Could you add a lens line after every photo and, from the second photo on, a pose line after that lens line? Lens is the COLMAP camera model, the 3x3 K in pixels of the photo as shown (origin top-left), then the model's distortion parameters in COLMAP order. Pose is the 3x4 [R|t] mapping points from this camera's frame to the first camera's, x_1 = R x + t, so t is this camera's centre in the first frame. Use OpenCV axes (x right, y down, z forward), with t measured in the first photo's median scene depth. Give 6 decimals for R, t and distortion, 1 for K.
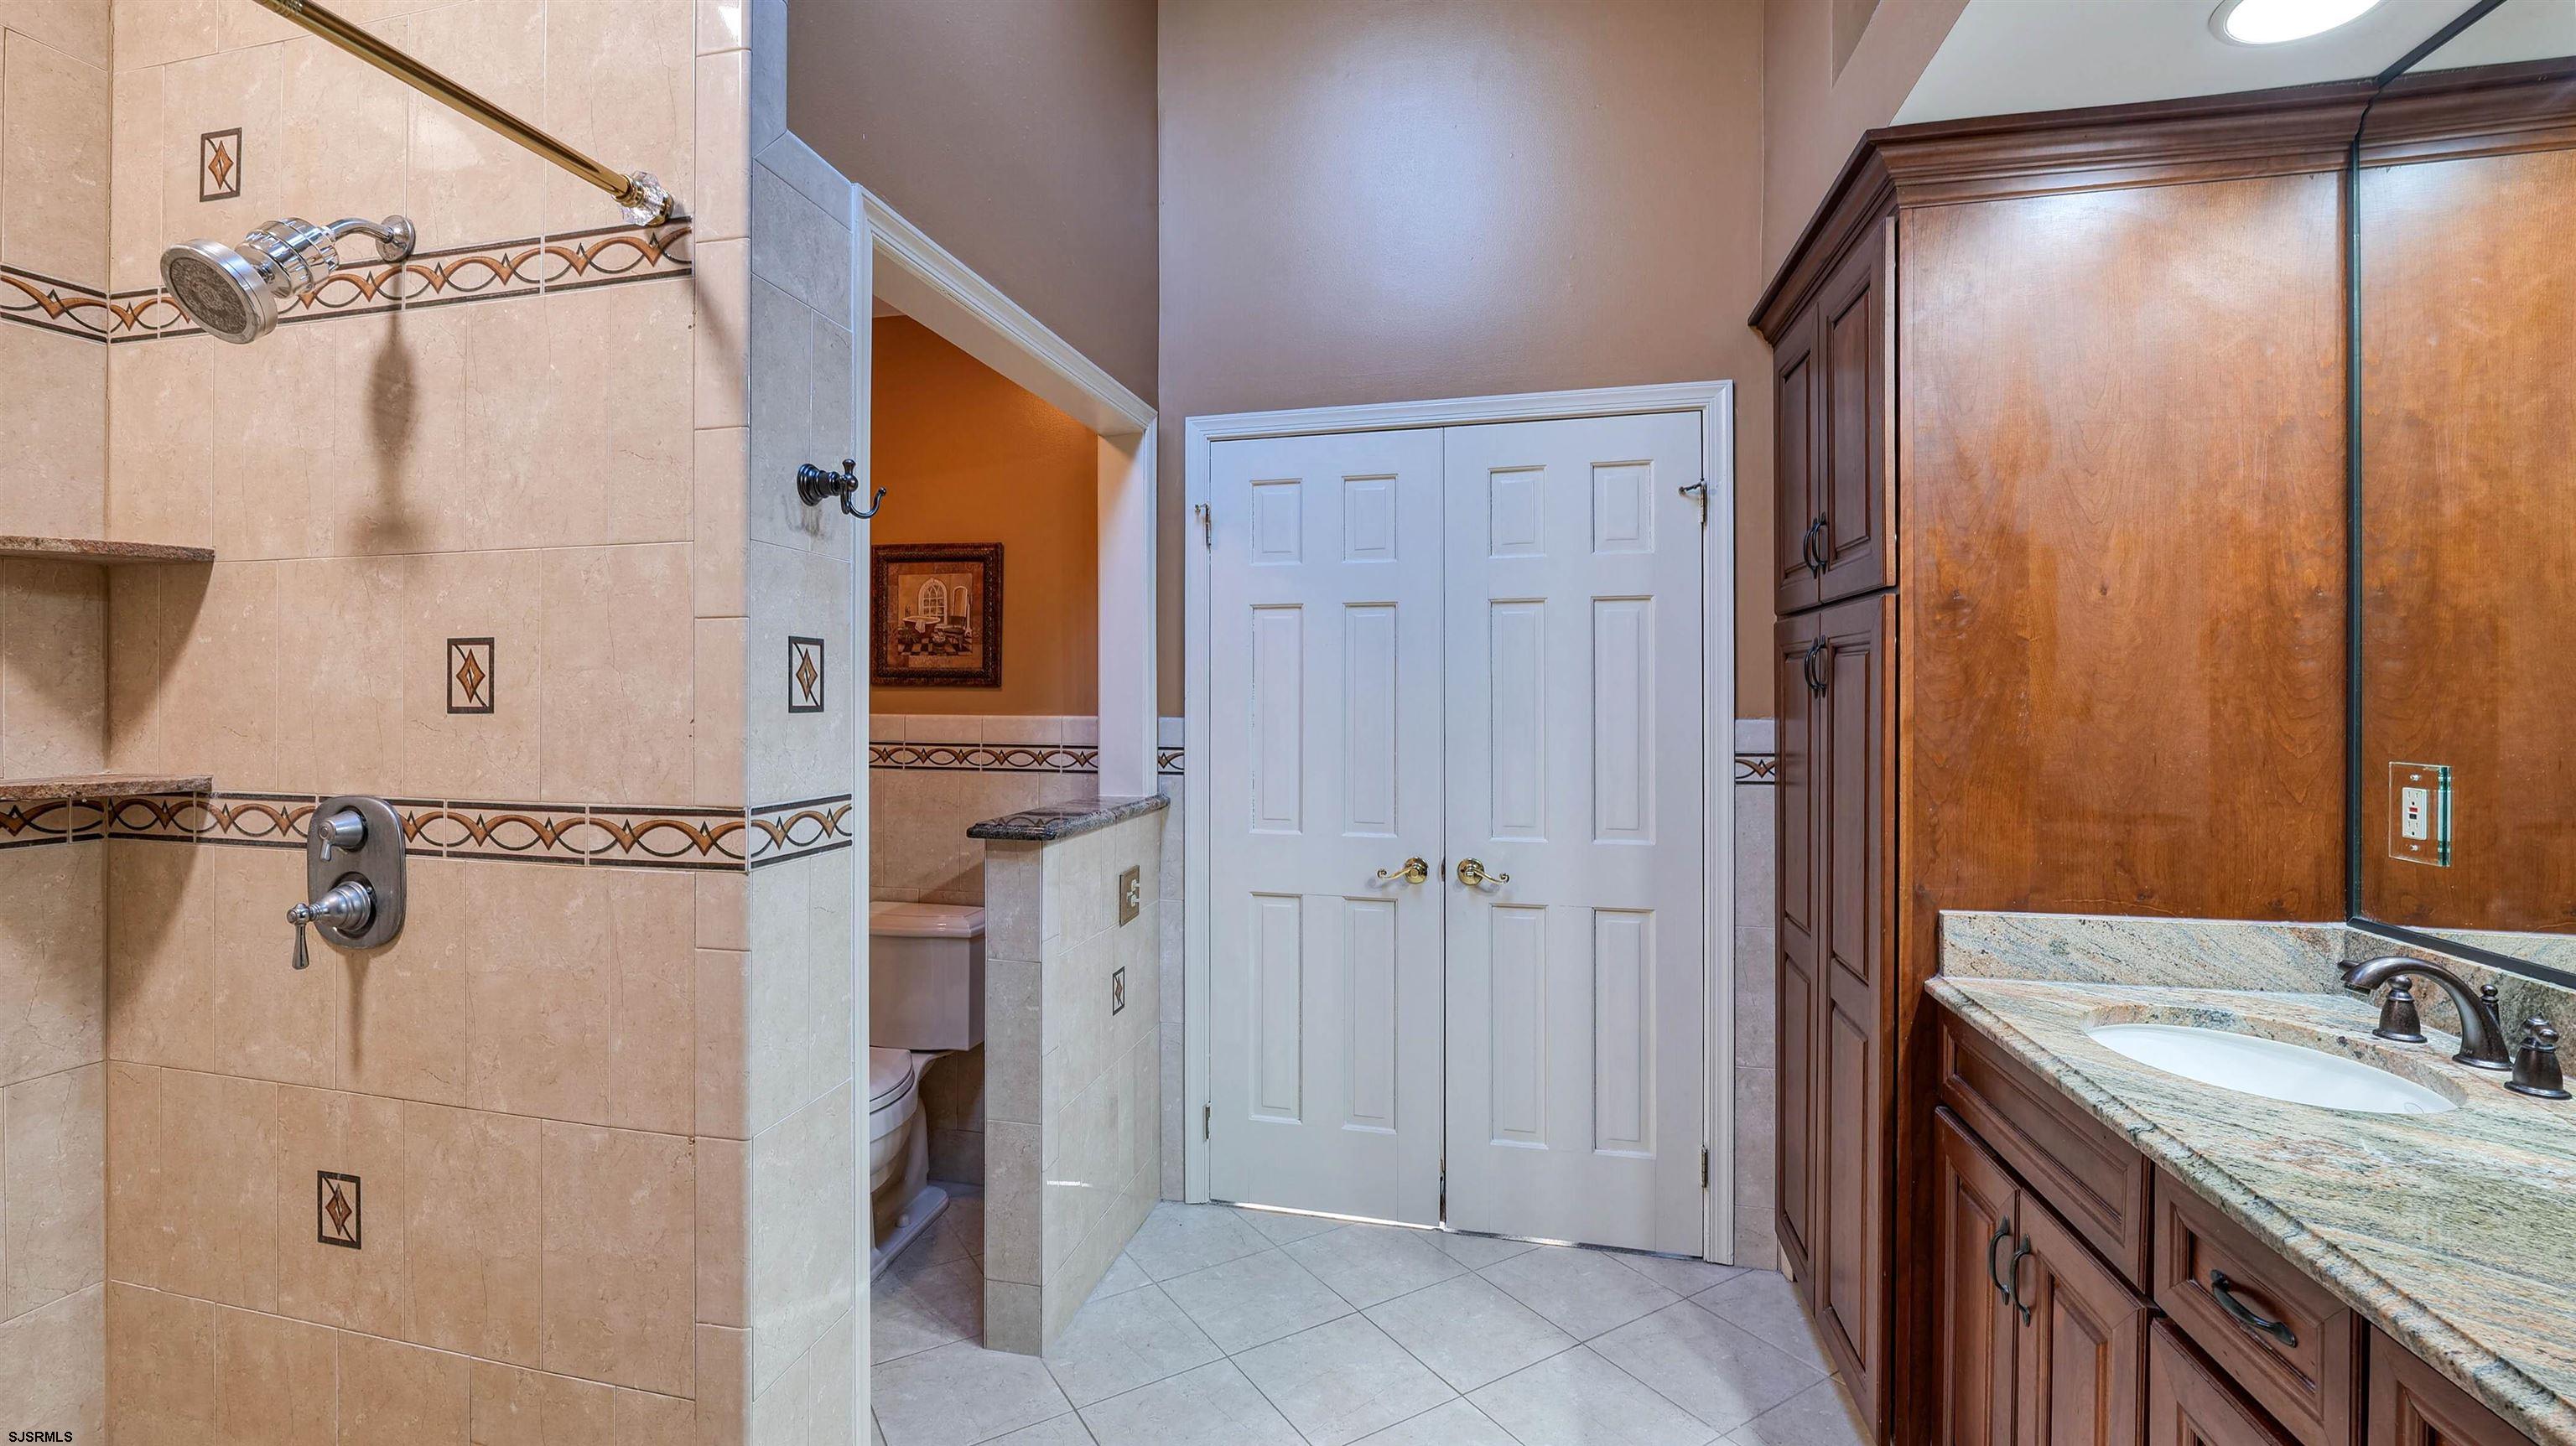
lens RADIAL K [[1041.5, 0, 1281.9], [0, 1041.5, 702.5], [0, 0, 1]] dist [-0.015731, 0.001369]
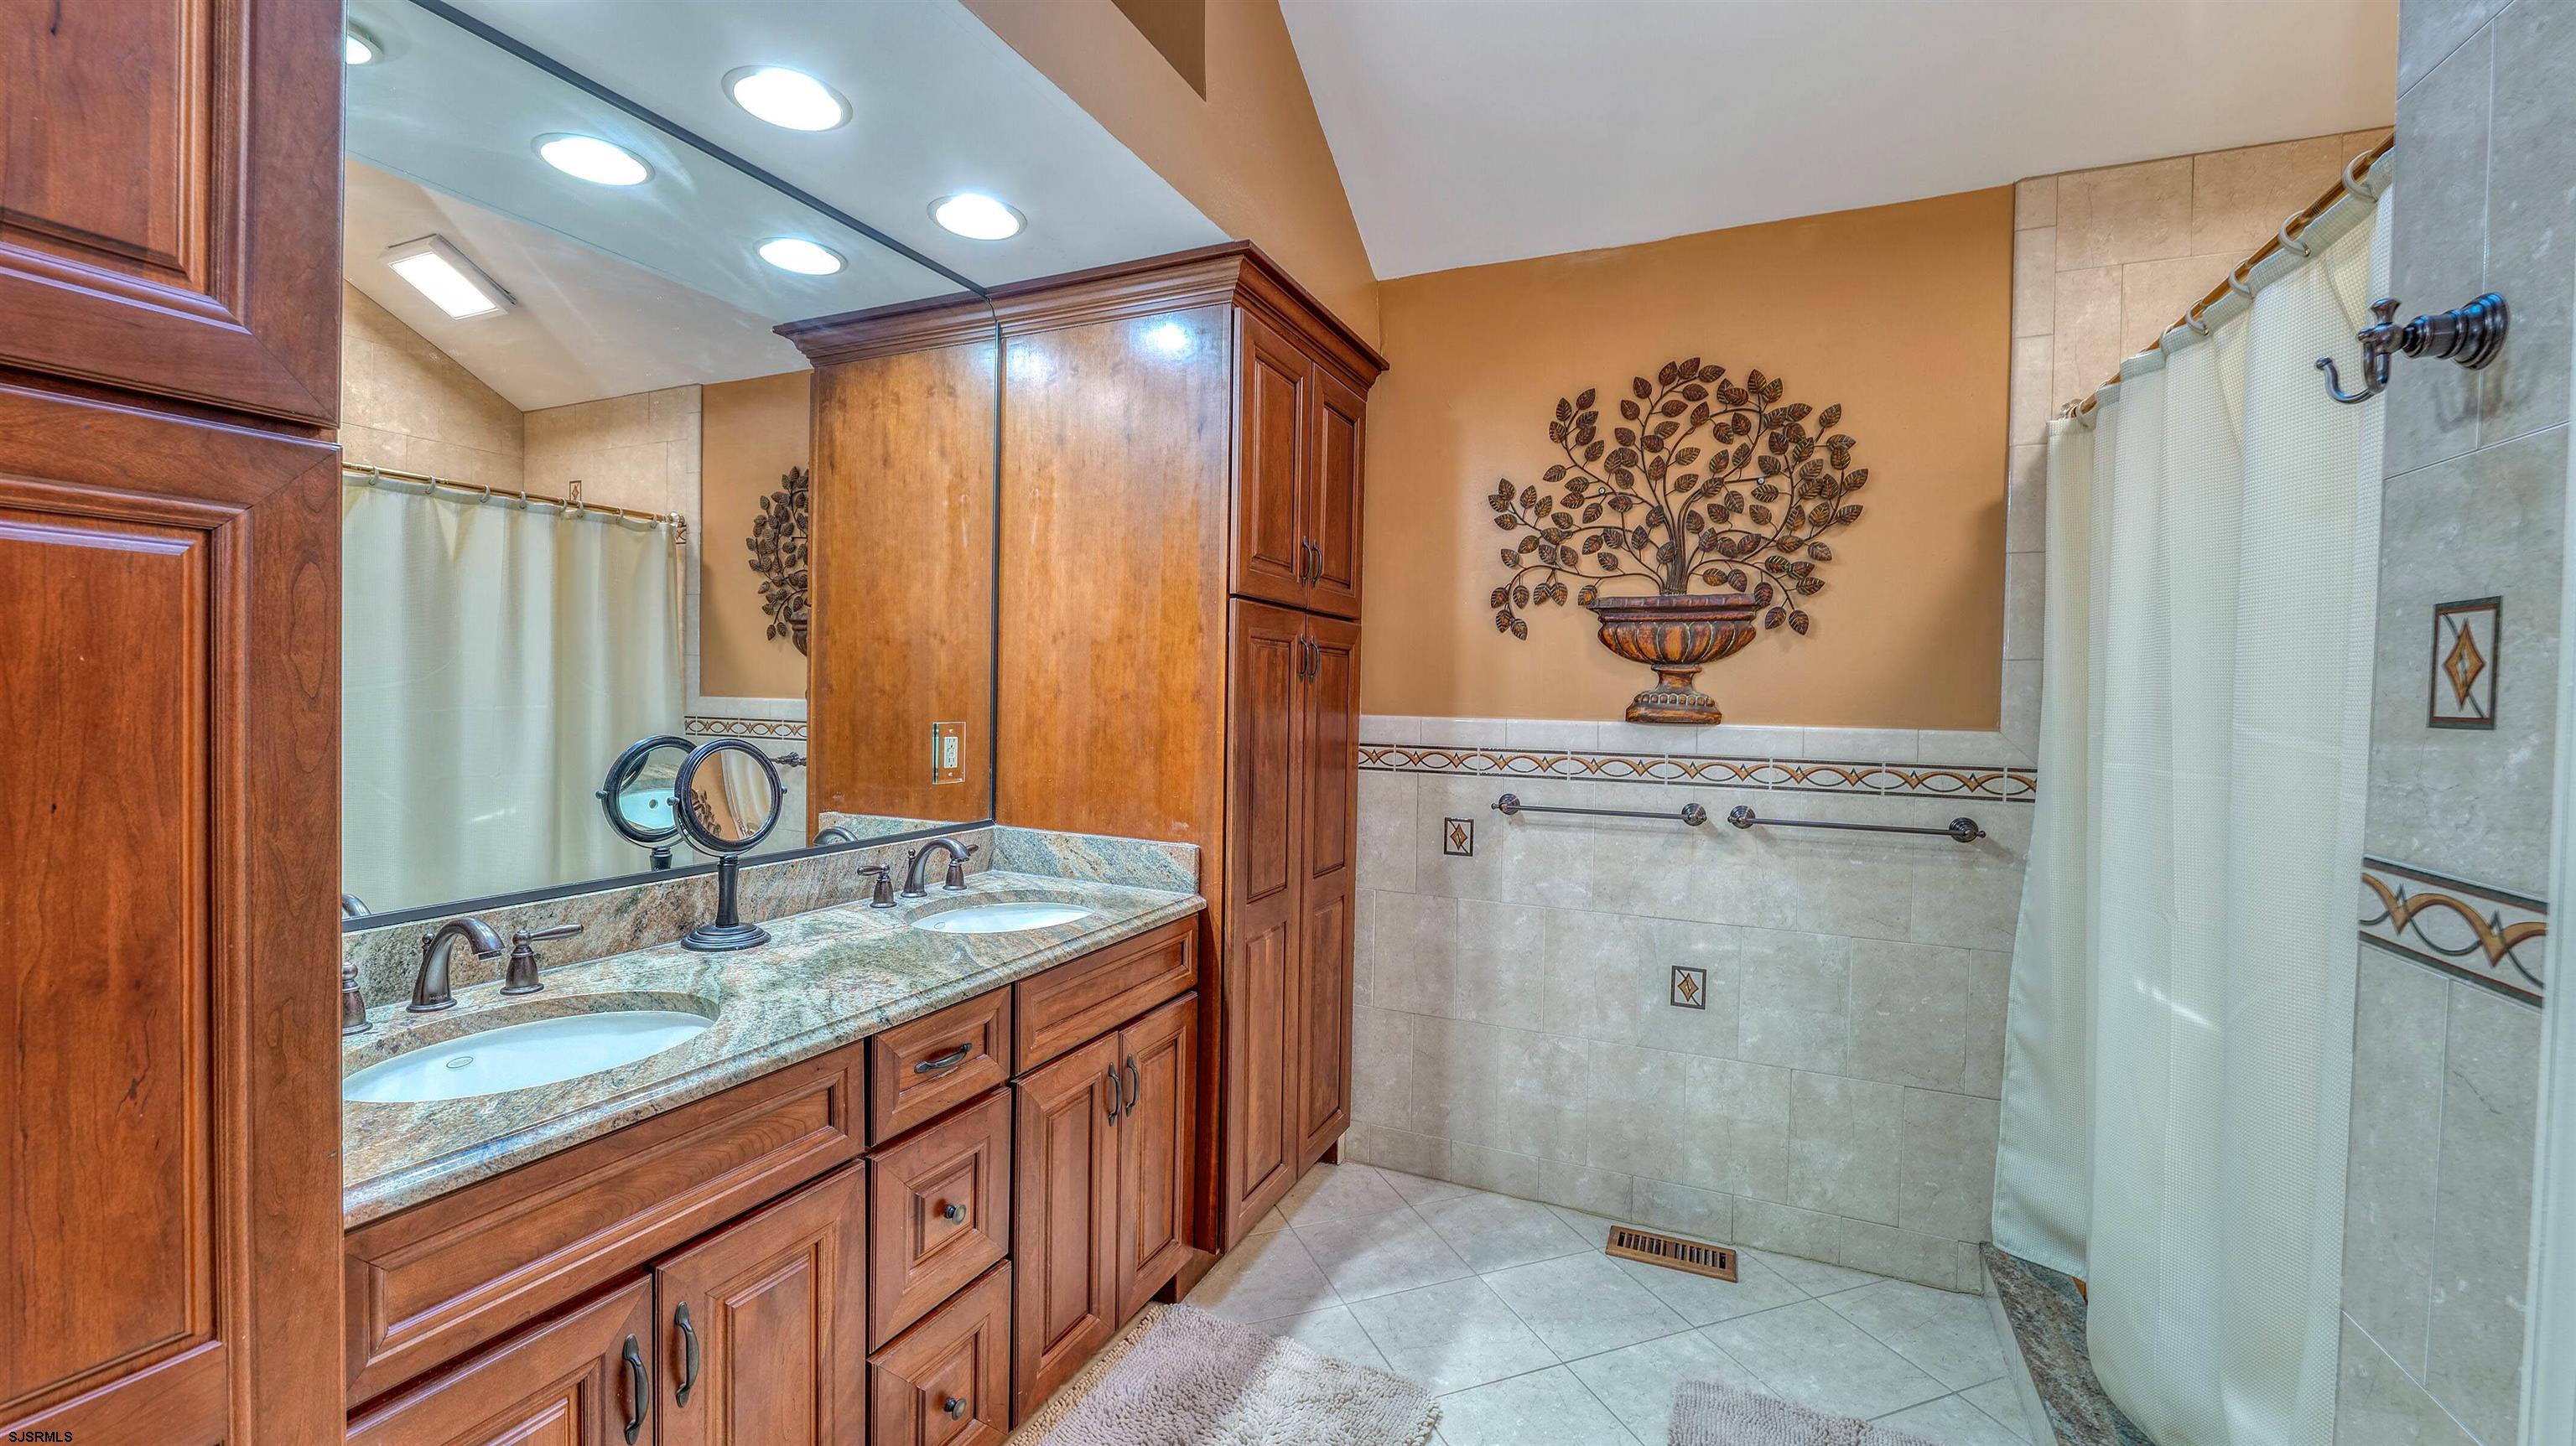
lens RADIAL K [[1041.5, 0, 1287.7], [0, 1041.5, 715.1], [0, 0, 1]] dist [-0.015731, 0.001369]
pose [[-0.979258, -0.022593, 0.201351, 0.081426], [-0.016765, 0.999391, 0.030605, -0.005200], [-0.201920, 0.026594, -0.979041, 2.000044]]
